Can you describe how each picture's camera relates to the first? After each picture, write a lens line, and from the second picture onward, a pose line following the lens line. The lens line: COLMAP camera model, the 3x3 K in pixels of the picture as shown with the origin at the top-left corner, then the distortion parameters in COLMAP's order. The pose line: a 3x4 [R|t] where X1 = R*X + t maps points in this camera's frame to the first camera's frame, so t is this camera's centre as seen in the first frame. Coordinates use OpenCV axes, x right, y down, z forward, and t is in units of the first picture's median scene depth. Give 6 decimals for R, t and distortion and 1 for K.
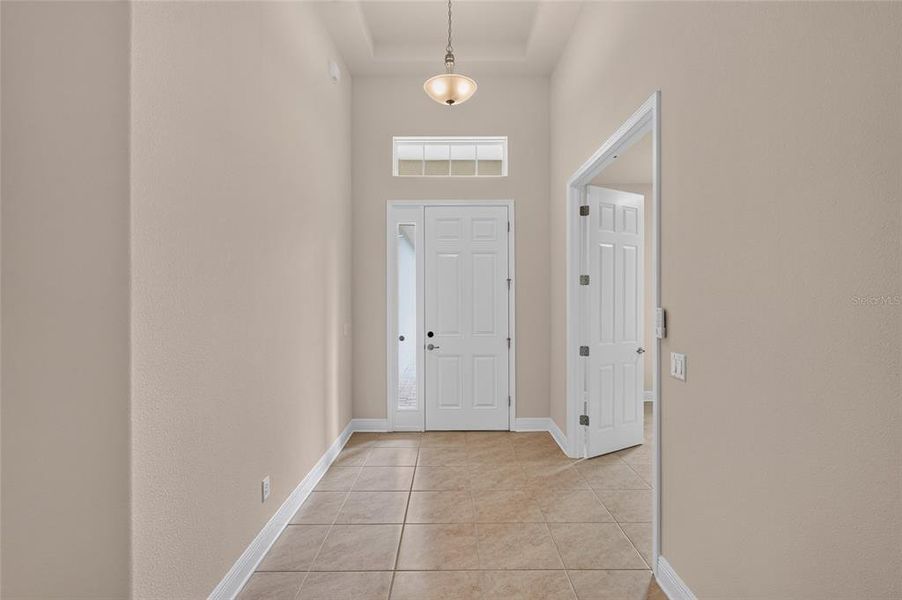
lens RADIAL K [[369.6, 0, 451.8], [0, 369.6, 298.3], [0, 0, 1]] dist [-0.004203, 0.000168]
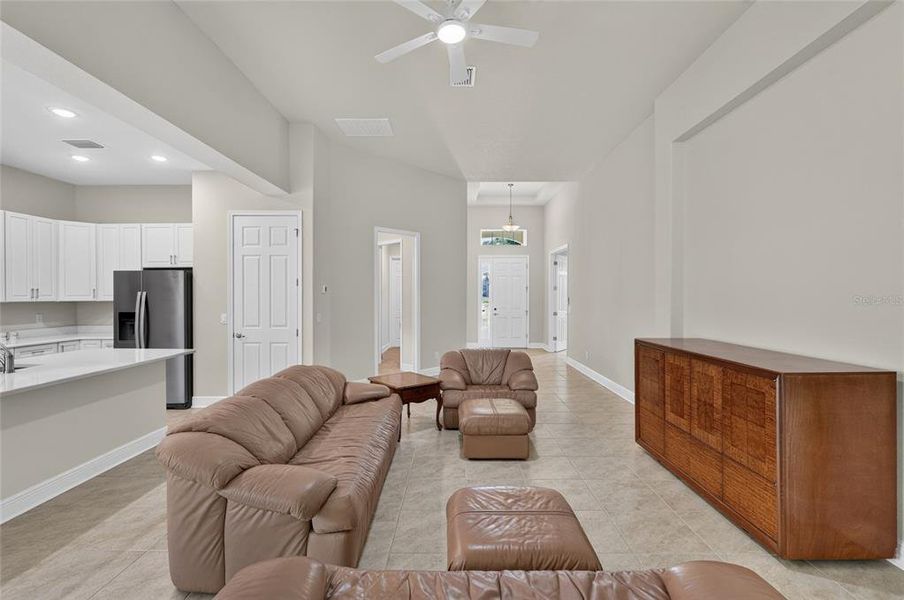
lens RADIAL K [[386.0, 0, 448.9], [0, 386.0, 298.6], [0, 0, 1]] dist [0.004053, -0.000357]
pose [[0.999977, 0.006731, 0.000662, -0.445636], [-0.006735, 0.999955, 0.006746, 0.013162], [-0.000617, -0.006750, 0.999977, -1.913780]]
